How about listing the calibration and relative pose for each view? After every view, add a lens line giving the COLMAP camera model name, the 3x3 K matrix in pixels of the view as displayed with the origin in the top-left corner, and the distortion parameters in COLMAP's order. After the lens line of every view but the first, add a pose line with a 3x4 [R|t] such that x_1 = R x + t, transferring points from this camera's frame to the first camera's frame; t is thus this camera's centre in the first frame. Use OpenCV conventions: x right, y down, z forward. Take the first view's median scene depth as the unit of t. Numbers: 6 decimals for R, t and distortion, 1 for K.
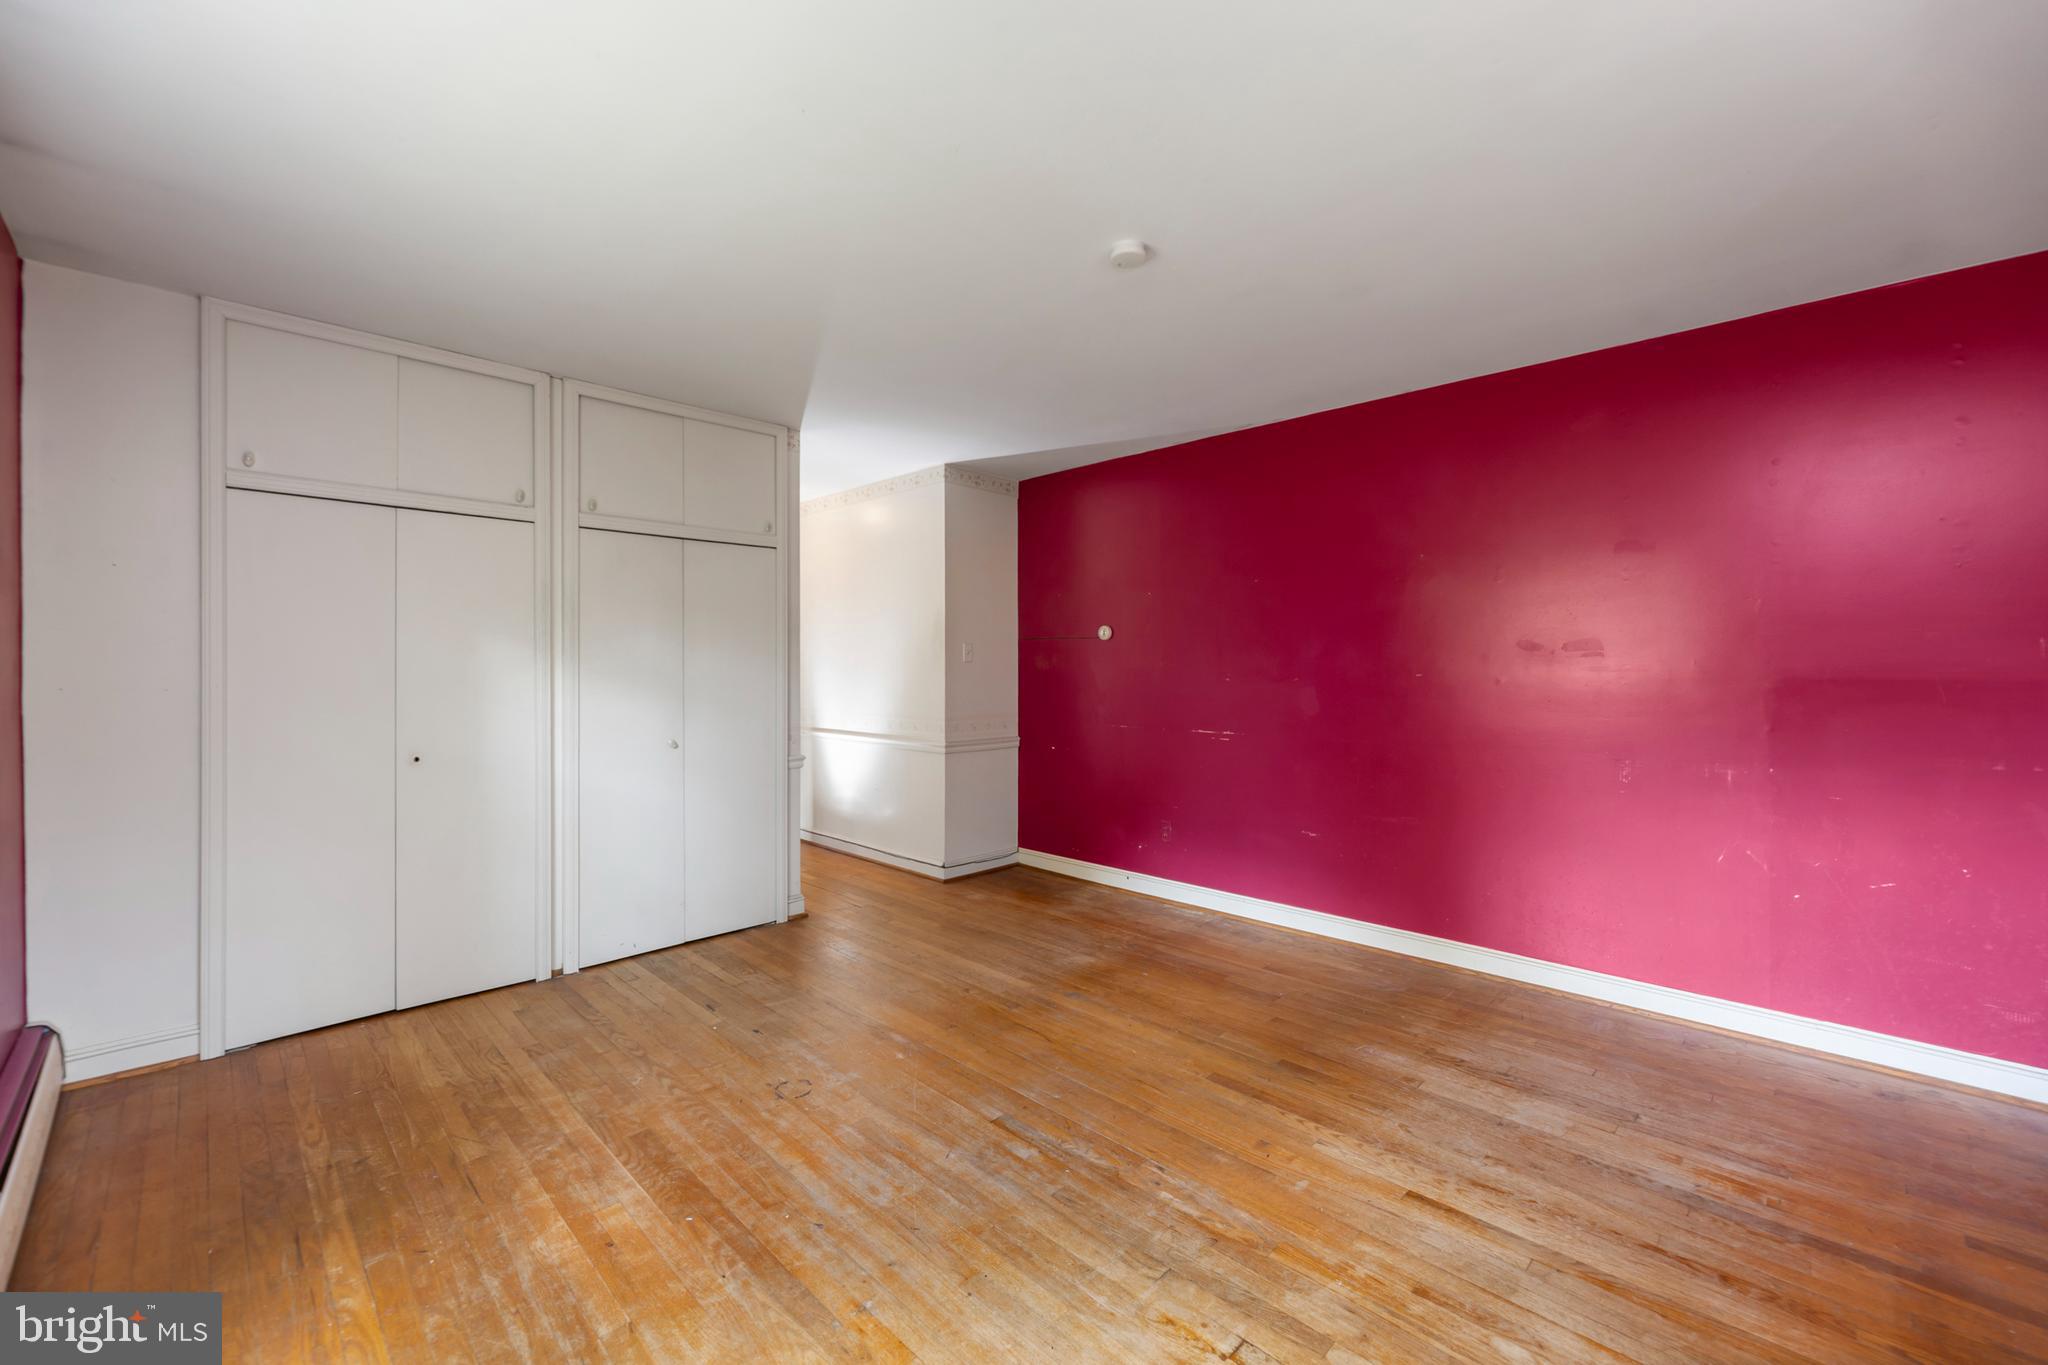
lens RADIAL K [[830.1, 0, 1016.4], [0, 830.1, 674.7], [0, 0, 1]] dist [-0.000570, -0.000034]
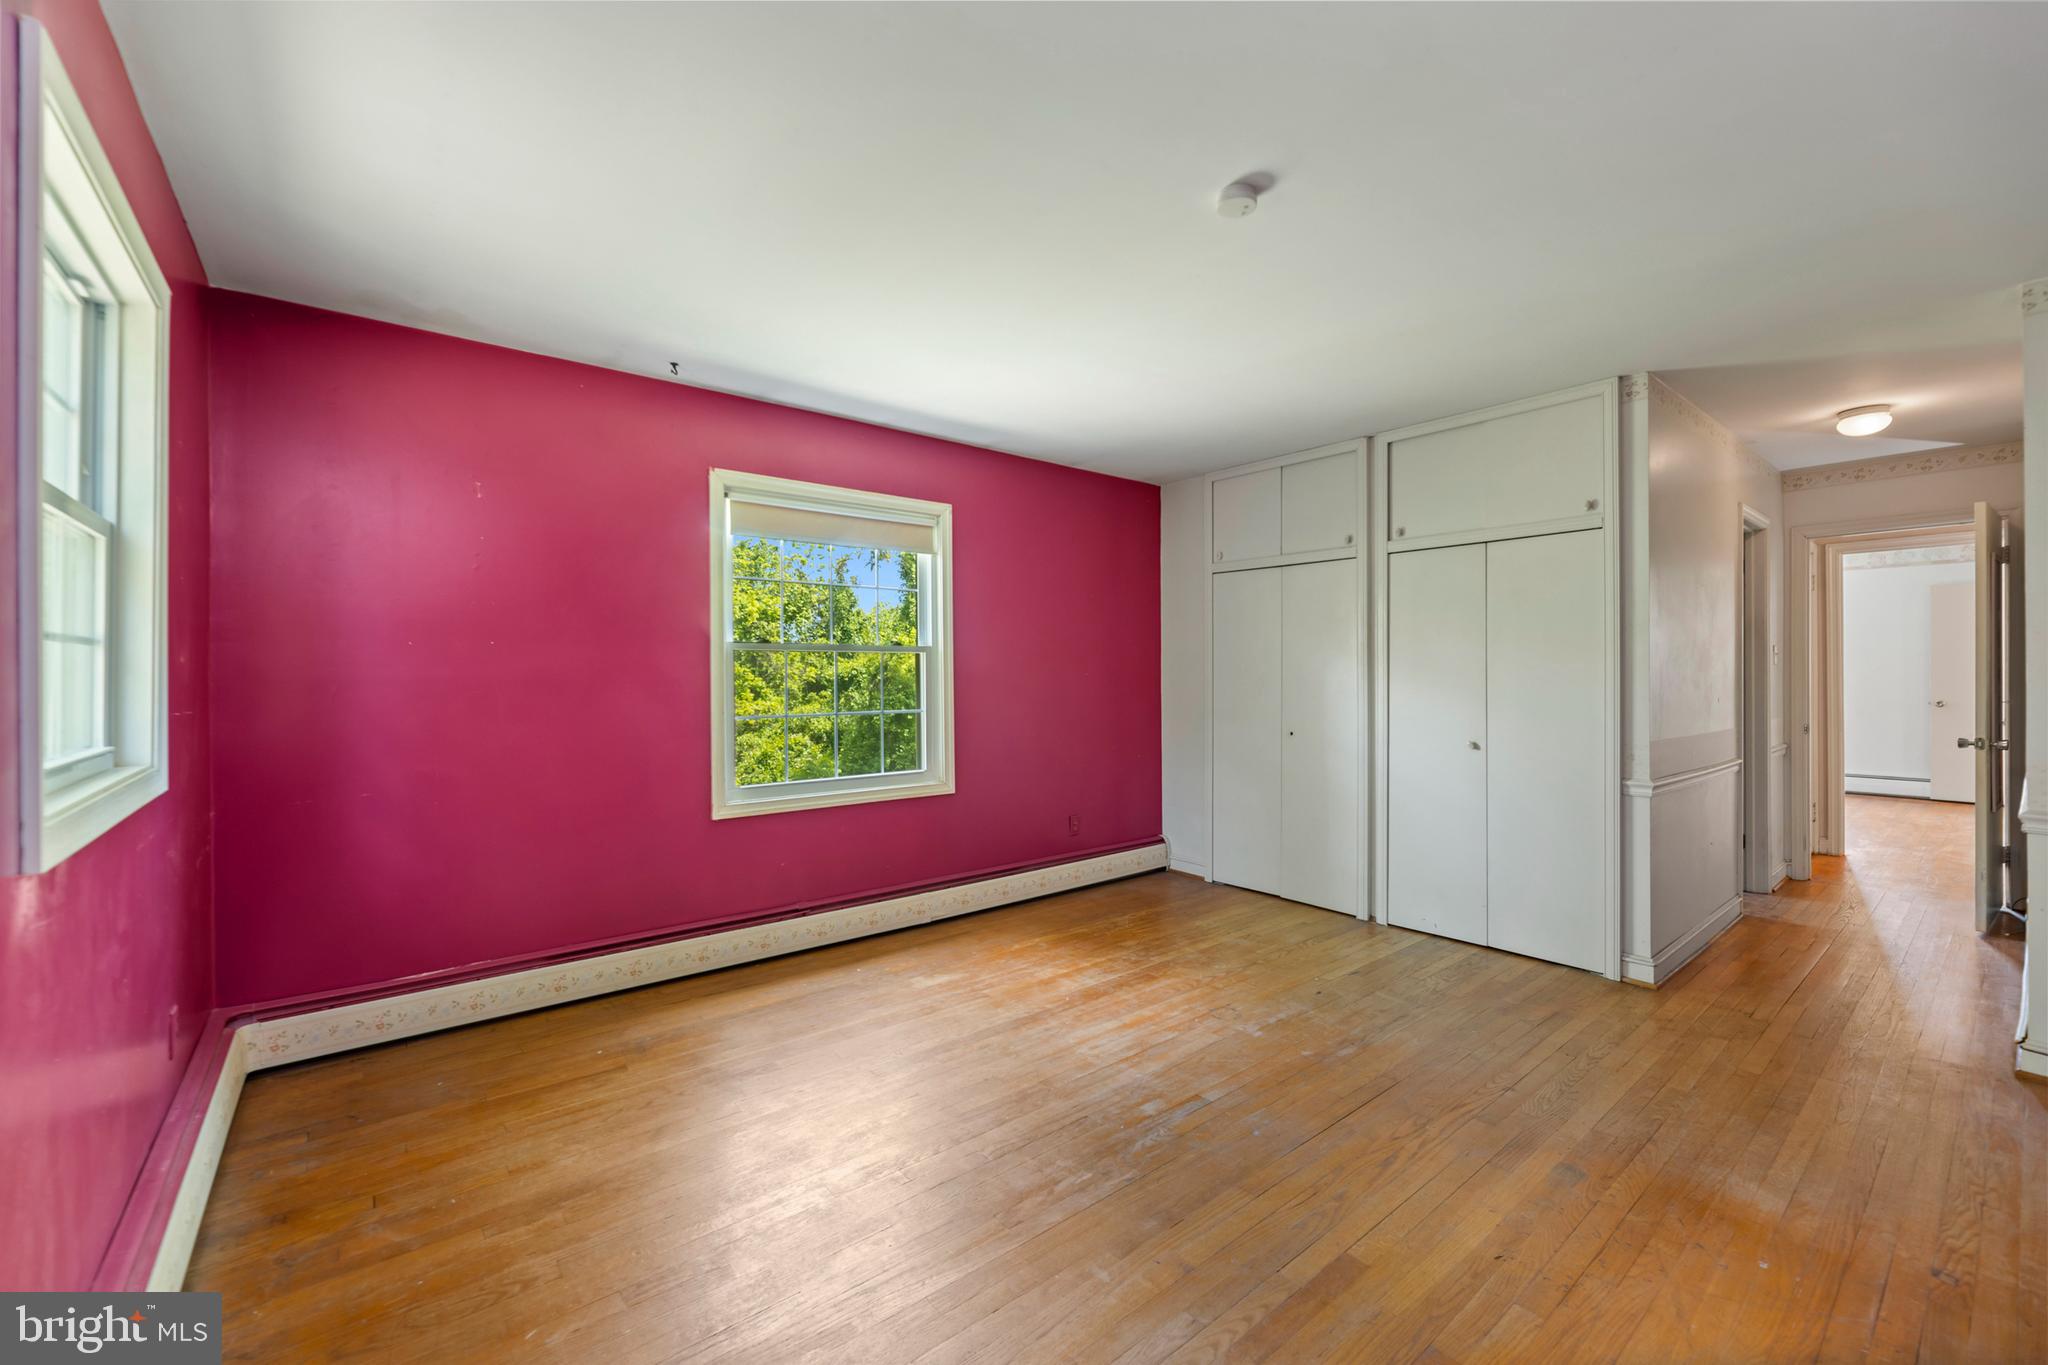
lens RADIAL K [[830.1, 0, 1016.9], [0, 830.1, 673.0], [0, 0, 1]] dist [-0.000570, -0.000034]
pose [[-0.104879, -0.001625, -0.994484, 1.013789], [-0.007773, 0.999969, -0.000814, -0.000186], [0.994455, 0.007645, -0.104888, 0.843677]]
